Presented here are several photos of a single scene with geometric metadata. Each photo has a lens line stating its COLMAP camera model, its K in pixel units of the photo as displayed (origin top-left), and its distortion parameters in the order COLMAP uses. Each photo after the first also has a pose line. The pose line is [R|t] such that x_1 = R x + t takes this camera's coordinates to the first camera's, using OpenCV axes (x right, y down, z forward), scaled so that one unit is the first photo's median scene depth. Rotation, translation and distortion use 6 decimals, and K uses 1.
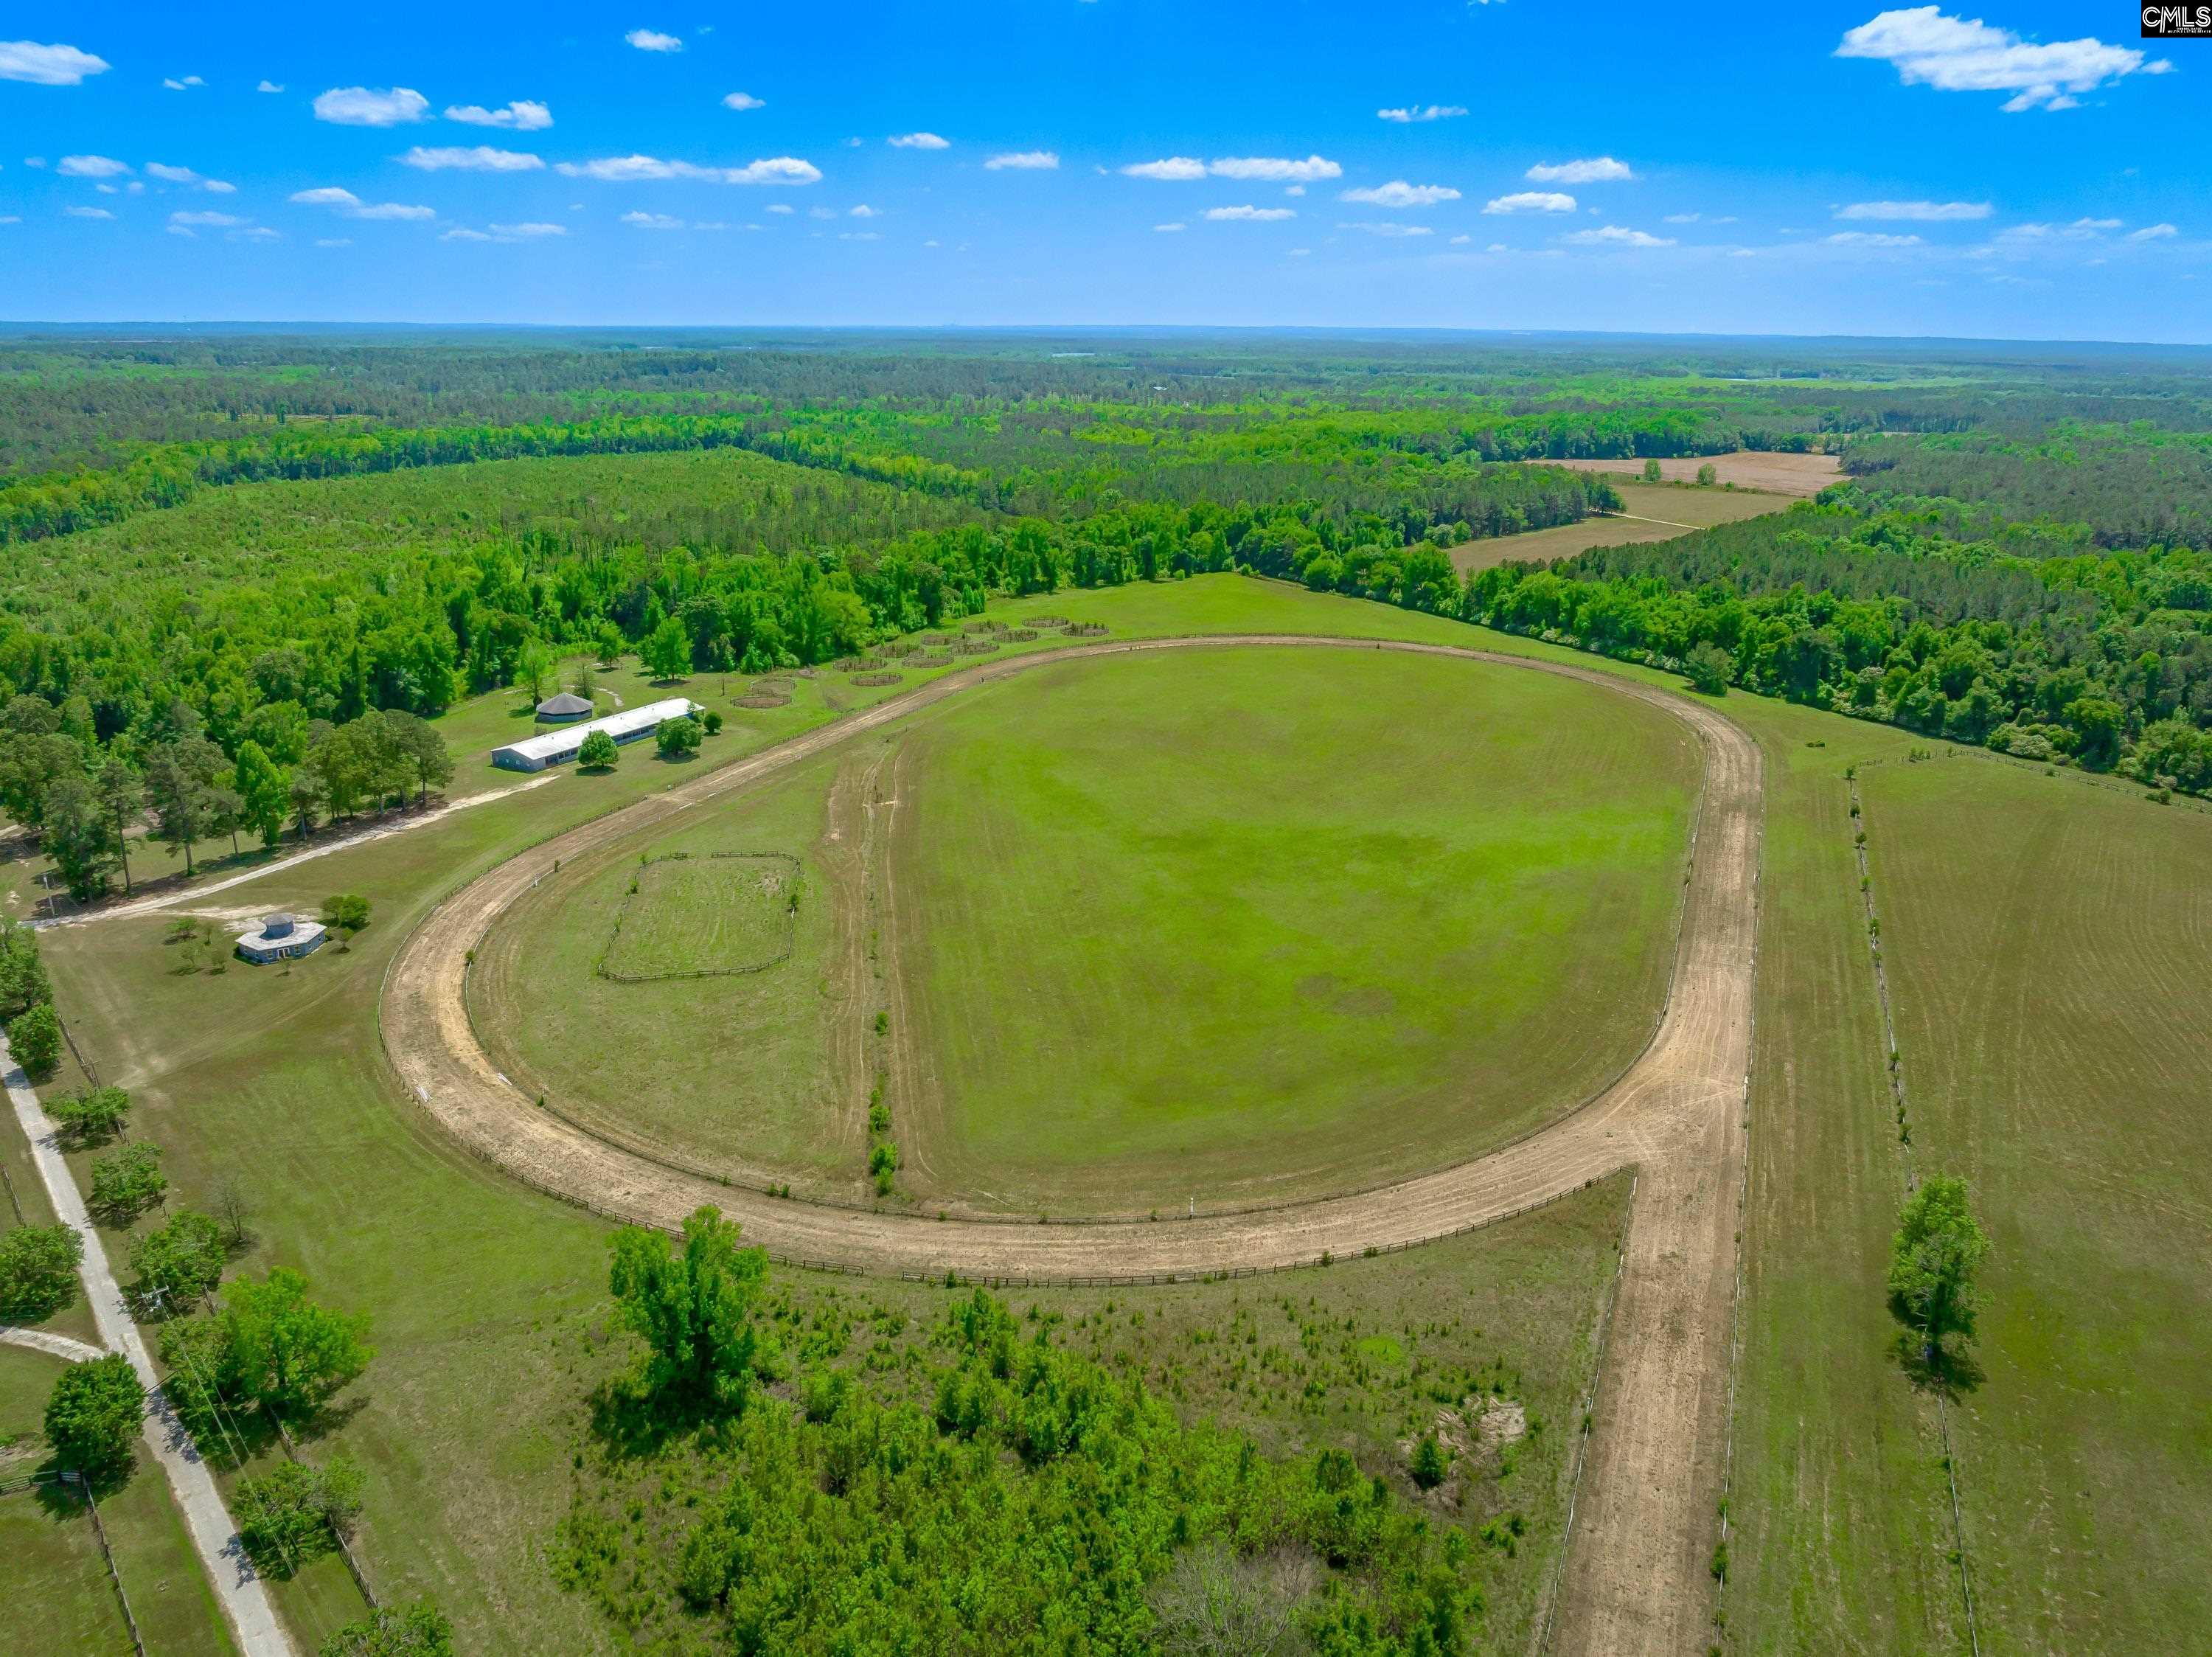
lens RADIAL K [[1553.0, 0, 1089.7], [0, 1553.0, 843.2], [0, 0, 1]] dist [-0.045166, 0.010107]
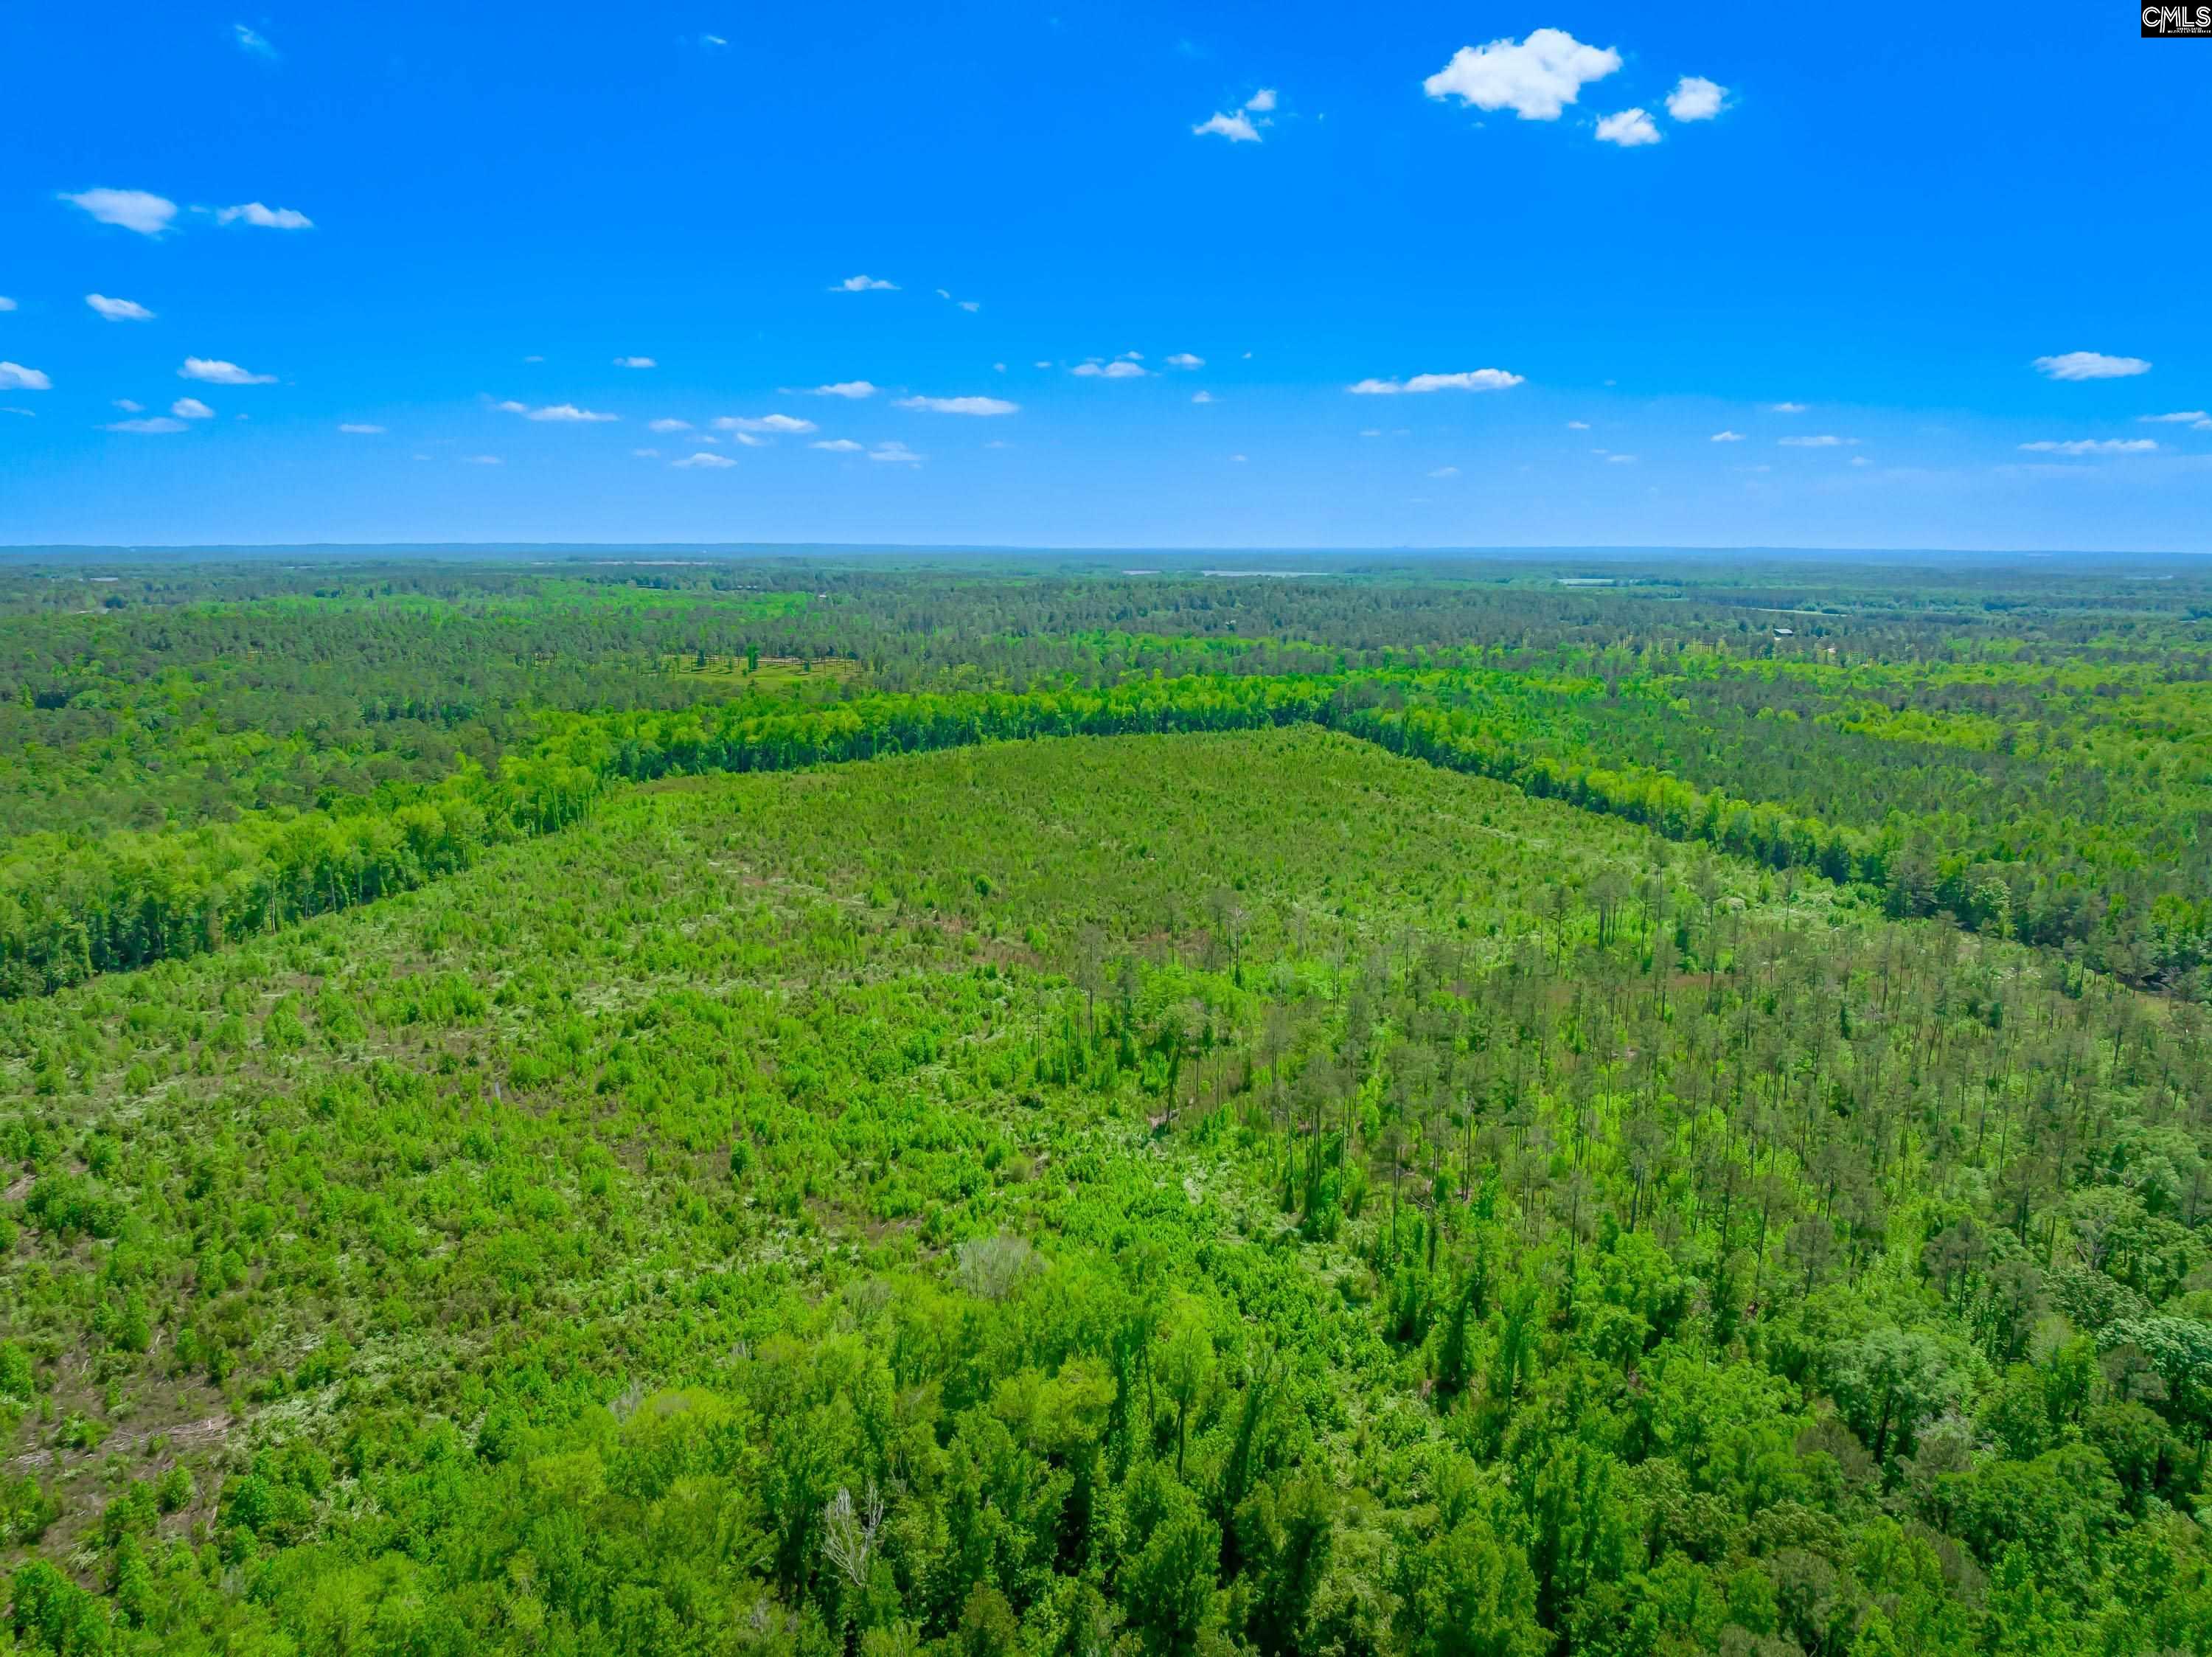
lens RADIAL K [[1553.0, 0, 1105.1], [0, 1553.0, 819.8], [0, 0, 1]] dist [-0.045166, 0.010107]
pose [[0.964670, 0.039956, -0.260415, -0.142376], [-0.078295, 0.987255, -0.138556, -0.109534], [0.251559, 0.154050, 0.955503, 0.303013]]
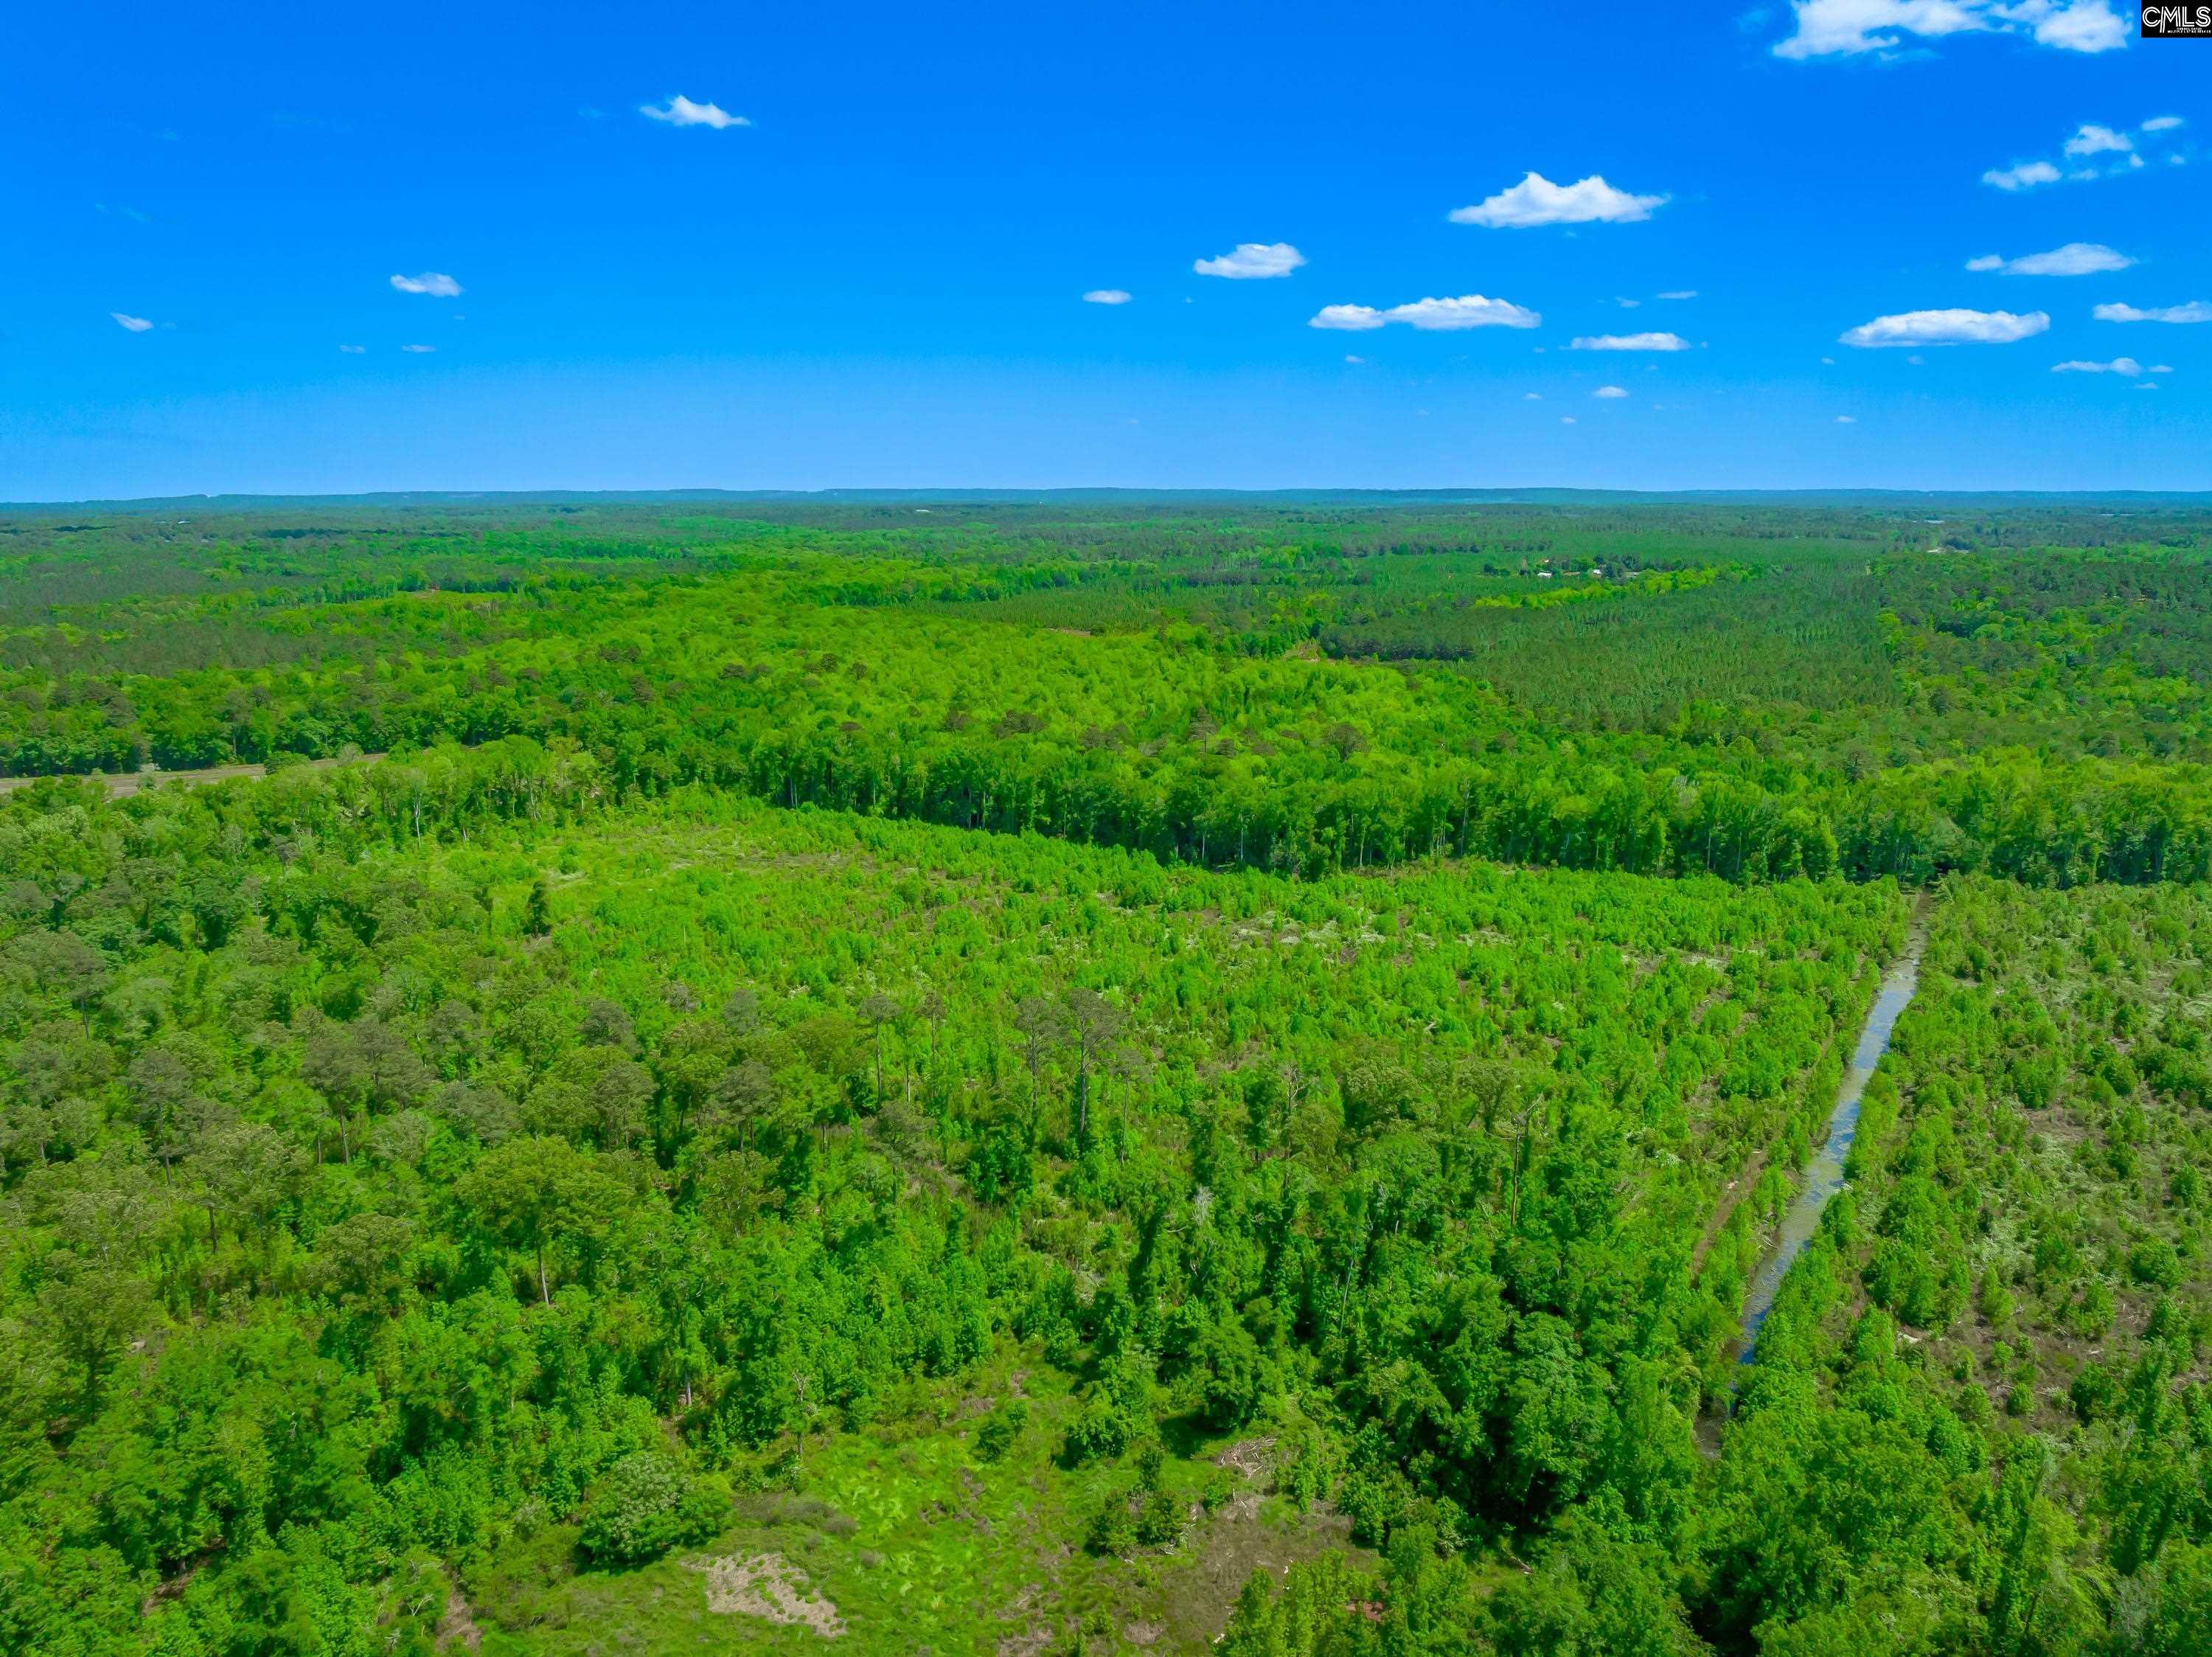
lens RADIAL K [[1553.0, 0, 1111.3], [0, 1553.0, 826.6], [0, 0, 1]] dist [-0.045166, 0.010107]
pose [[0.263864, 0.195974, -0.944442, -0.161464], [-0.302487, 0.946562, 0.111903, -0.087145], [0.915903, 0.256154, 0.309043, 0.240439]]
